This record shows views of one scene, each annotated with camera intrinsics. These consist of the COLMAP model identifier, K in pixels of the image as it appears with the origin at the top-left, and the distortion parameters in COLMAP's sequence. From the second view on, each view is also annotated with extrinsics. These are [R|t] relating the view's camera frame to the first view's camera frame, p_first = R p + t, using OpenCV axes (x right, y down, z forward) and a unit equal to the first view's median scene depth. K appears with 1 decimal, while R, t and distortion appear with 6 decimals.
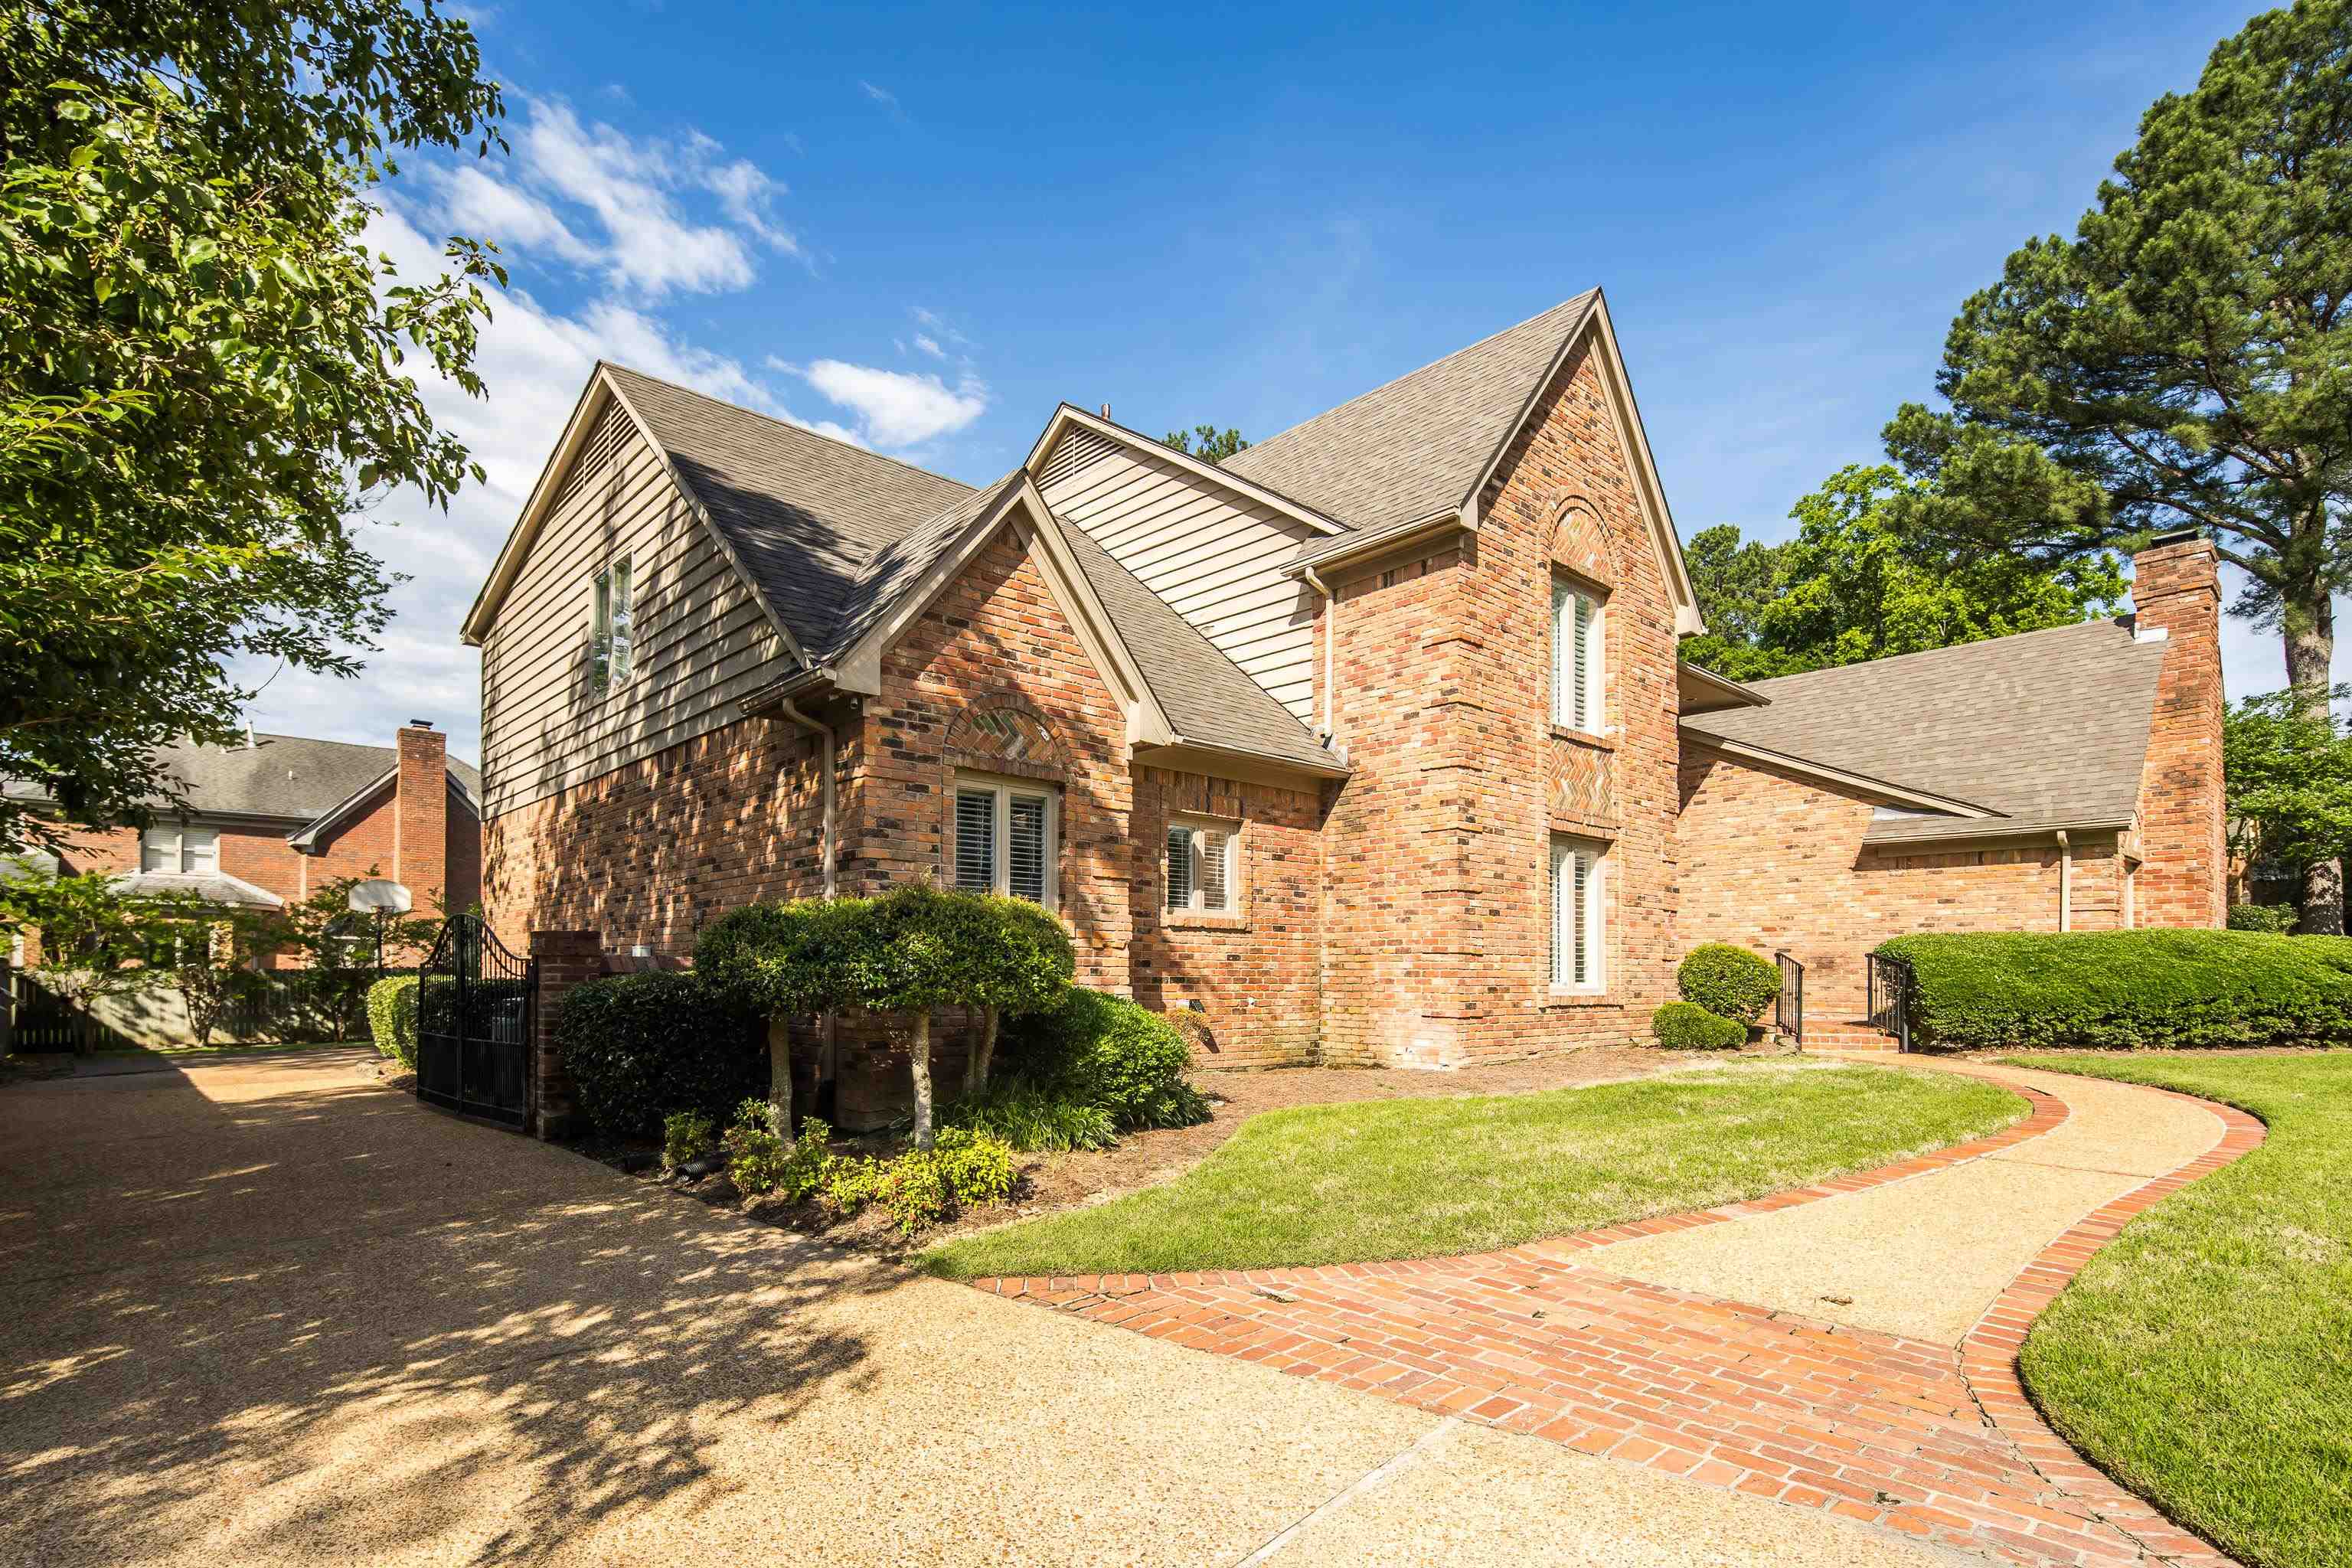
lens RADIAL K [[1189.2, 0, 1177.3], [0, 1189.2, 959.8], [0, 0, 1]] dist [0.006961, 0.000260]
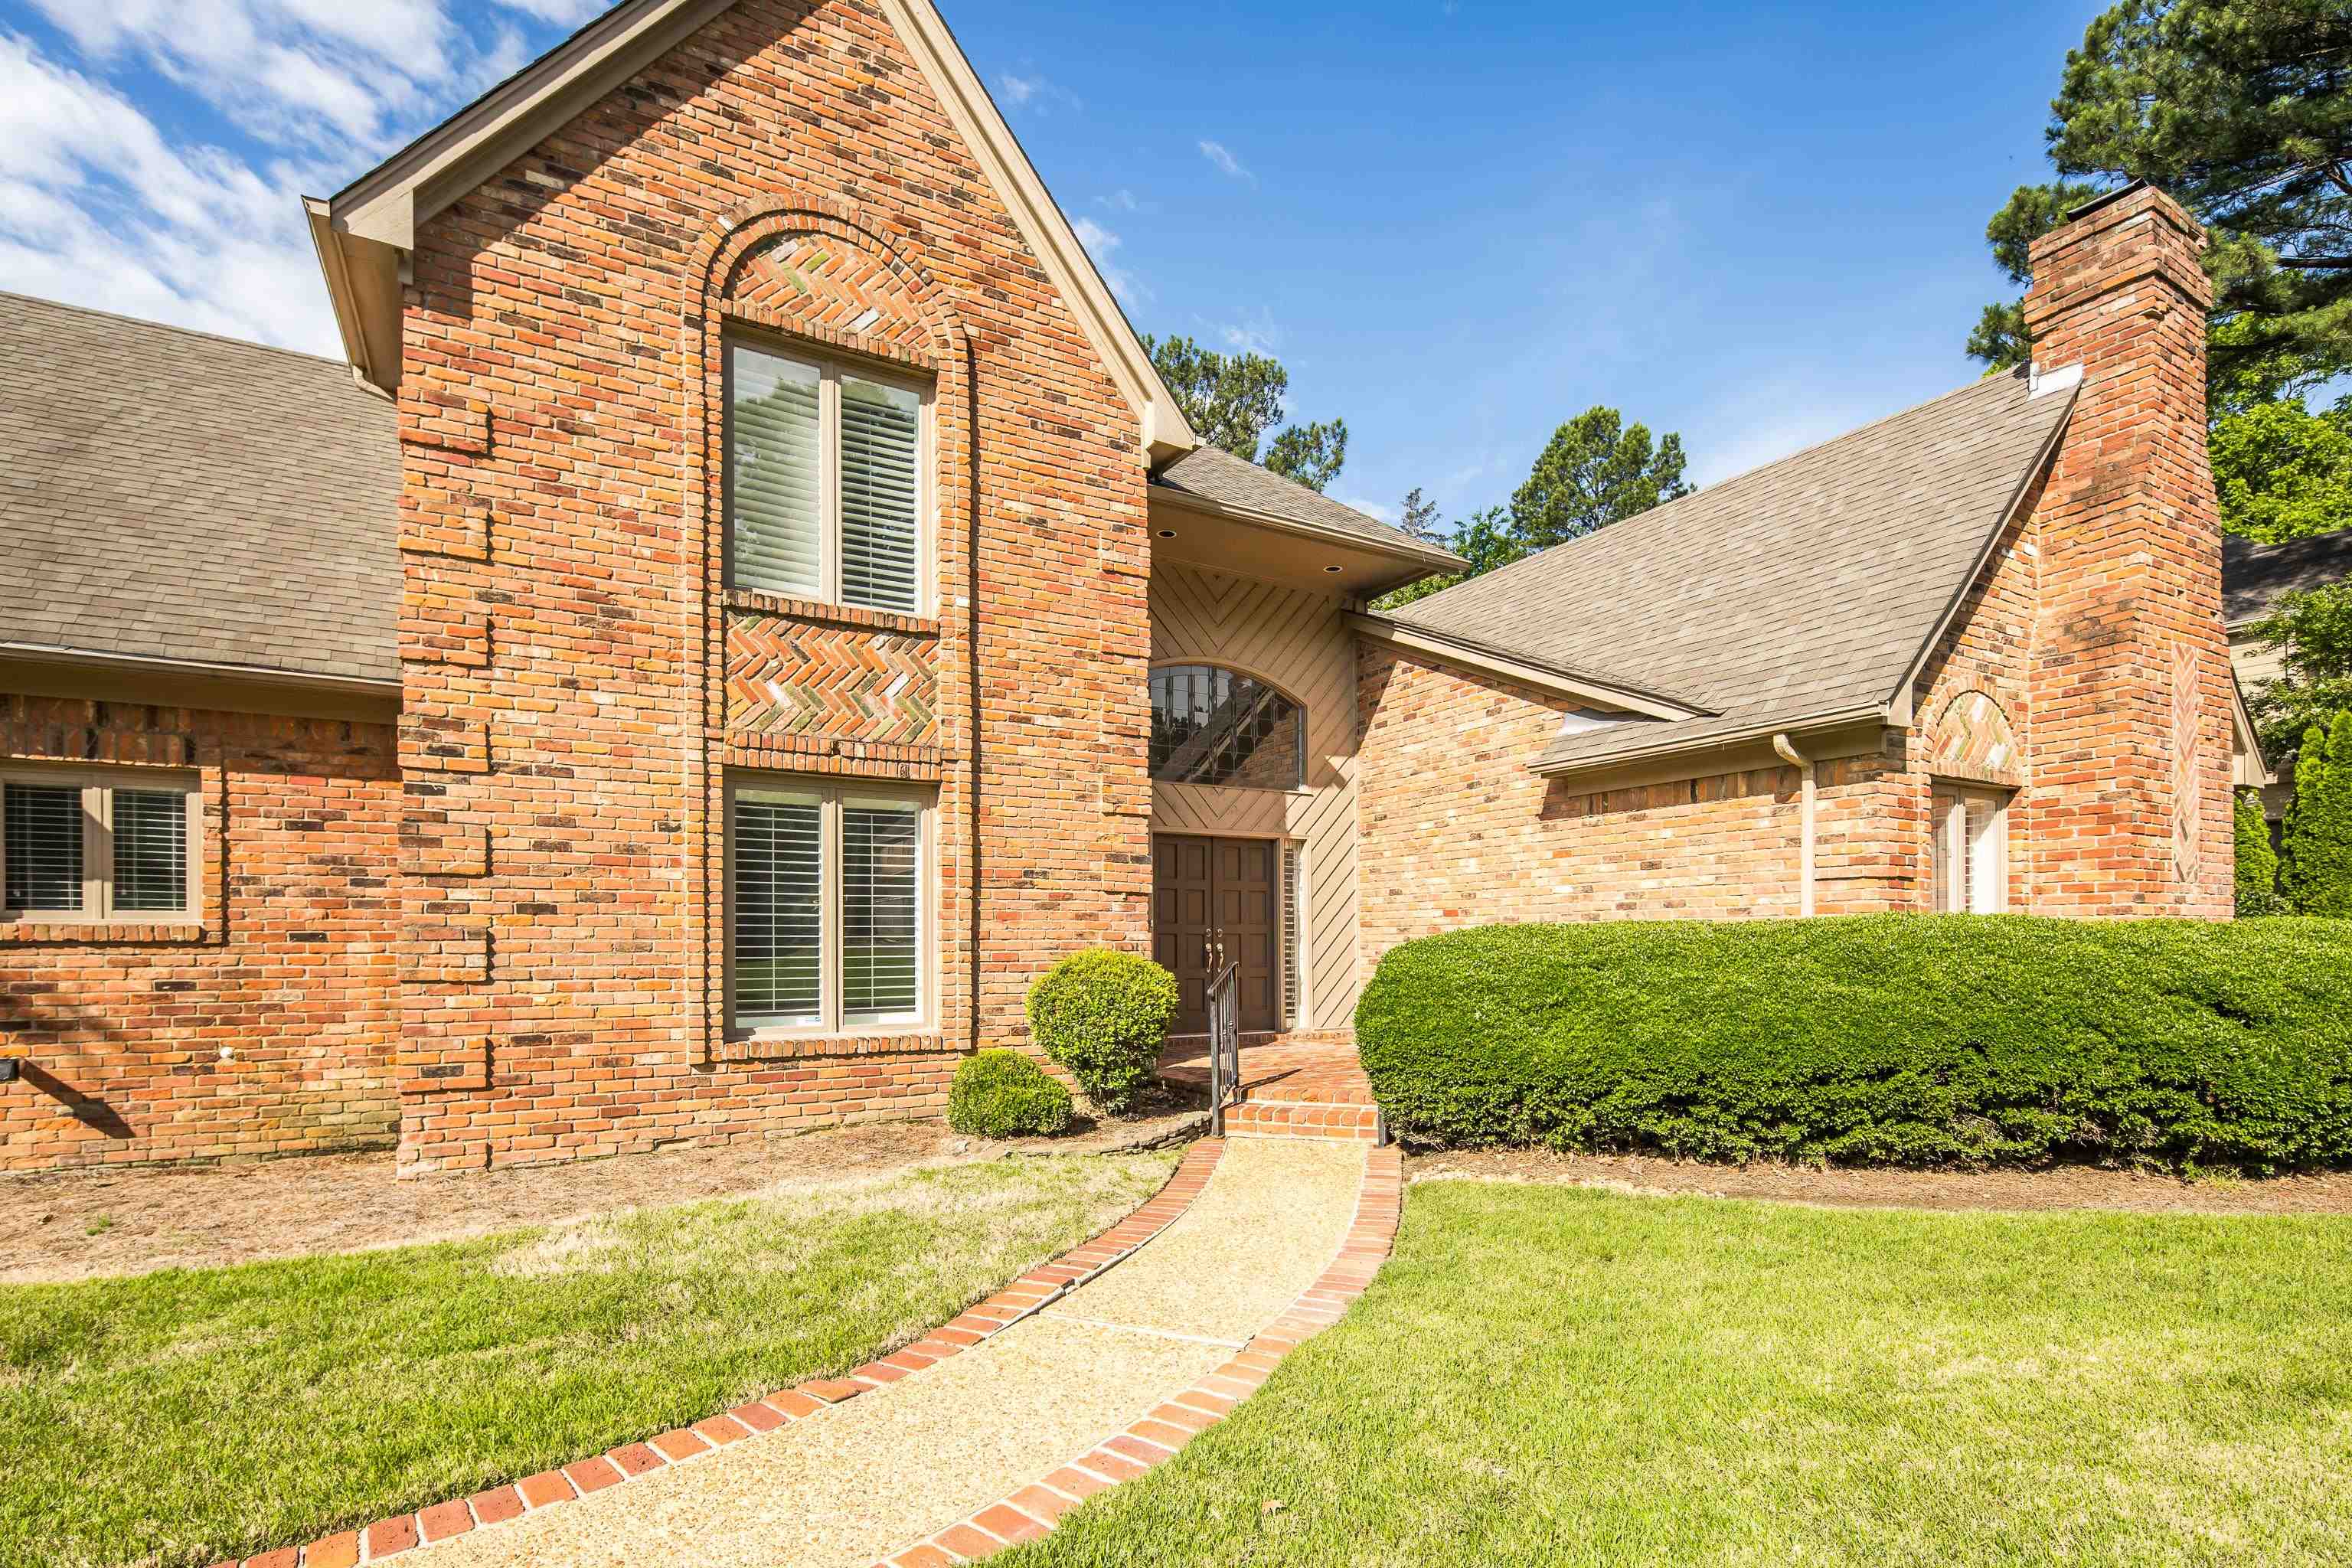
lens RADIAL K [[1159.8, 0, 1173.0], [0, 1159.8, 942.2], [0, 0, 1]] dist [0.005666, -0.002288]
pose [[0.977503, -0.009462, -0.210710, 0.680563], [0.011464, 0.999900, 0.008283, -0.023693], [0.210611, -0.010512, 0.977513, 0.491759]]
